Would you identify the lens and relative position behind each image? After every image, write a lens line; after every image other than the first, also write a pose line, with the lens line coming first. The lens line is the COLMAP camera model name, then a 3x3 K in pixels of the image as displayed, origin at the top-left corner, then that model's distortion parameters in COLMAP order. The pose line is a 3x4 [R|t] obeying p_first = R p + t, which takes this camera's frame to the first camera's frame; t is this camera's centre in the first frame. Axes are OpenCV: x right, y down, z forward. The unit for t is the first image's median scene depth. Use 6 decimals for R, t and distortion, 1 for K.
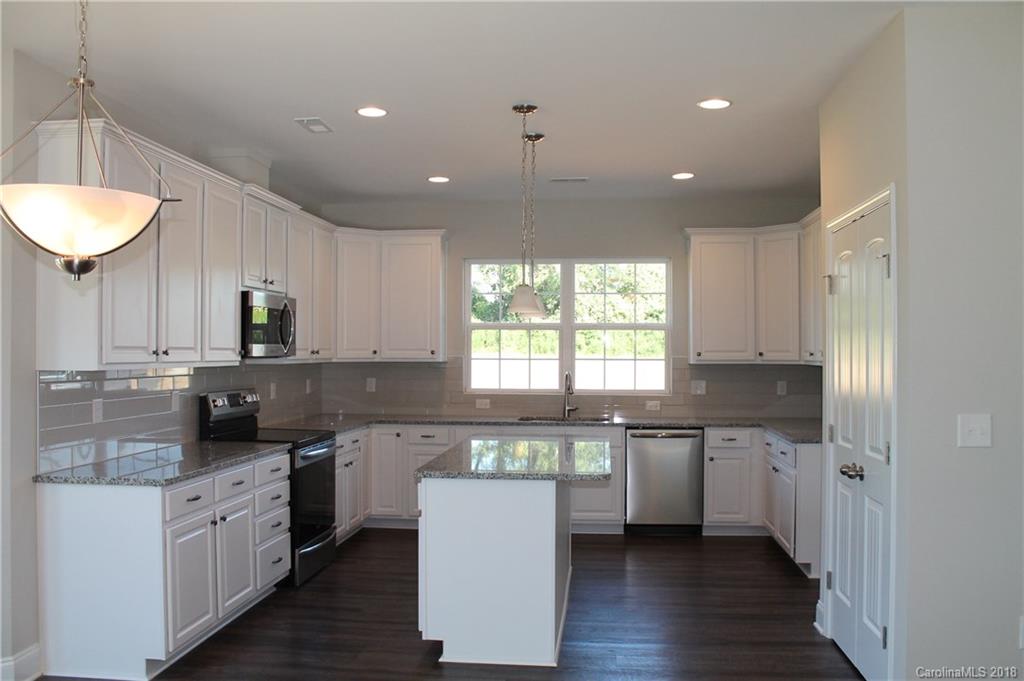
lens RADIAL K [[883.7, 0, 515.3], [0, 883.7, 340.6], [0, 0, 1]] dist [-0.149632, 0.136415]
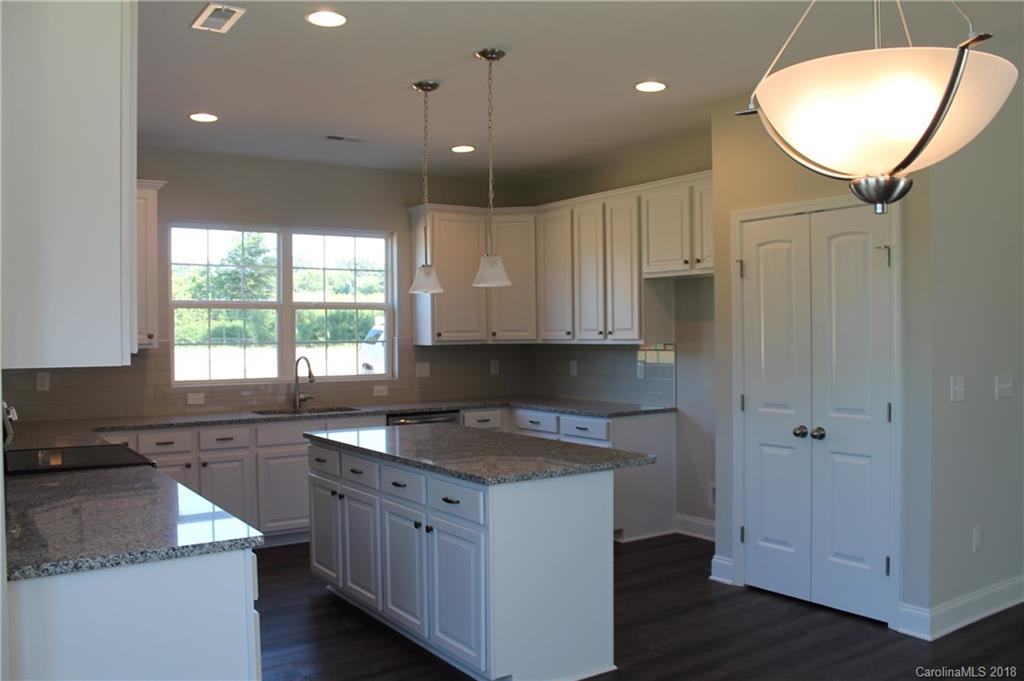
lens RADIAL K [[883.7, 0, 504.6], [0, 883.7, 358.2], [0, 0, 1]] dist [-0.149632, 0.136415]
pose [[0.758939, -0.028311, 0.650546, -0.426322], [0.003421, 0.999214, 0.039493, 0.003602], [-0.651153, -0.027747, 0.758439, 0.250105]]
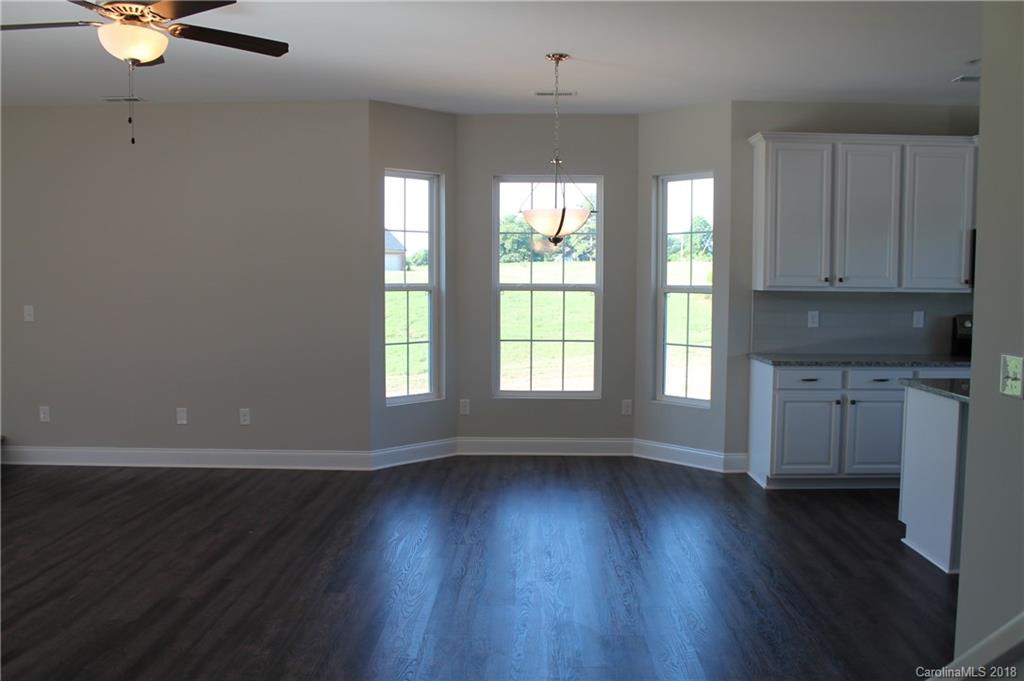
lens RADIAL K [[883.7, 0, 512.5], [0, 883.7, 345.6], [0, 0, 1]] dist [-0.149632, 0.136415]
pose [[0.084403, 0.081568, -0.993088, 0.677520], [0.007908, 0.996558, 0.082525, 0.000083], [0.996400, -0.014819, 0.083467, 0.251892]]
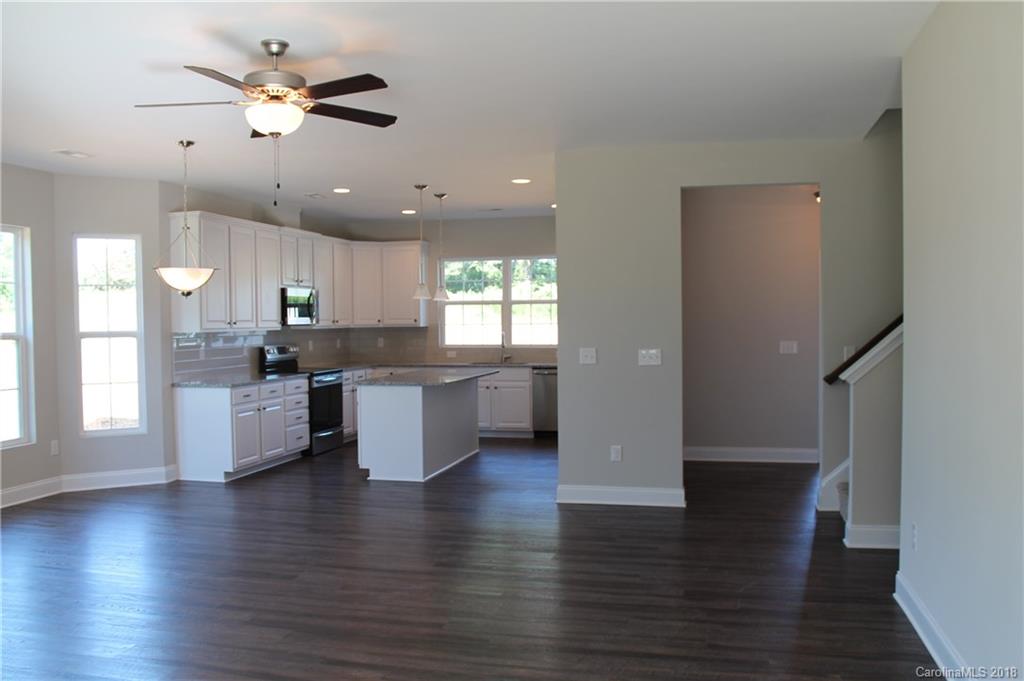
lens RADIAL K [[883.7, 0, 508.6], [0, 883.7, 334.8], [0, 0, 1]] dist [-0.149632, 0.136415]
pose [[0.990643, -0.008800, -0.136194, 0.332780], [0.013096, 0.999443, 0.030682, -0.008498], [0.135848, -0.032178, 0.990207, -0.604995]]
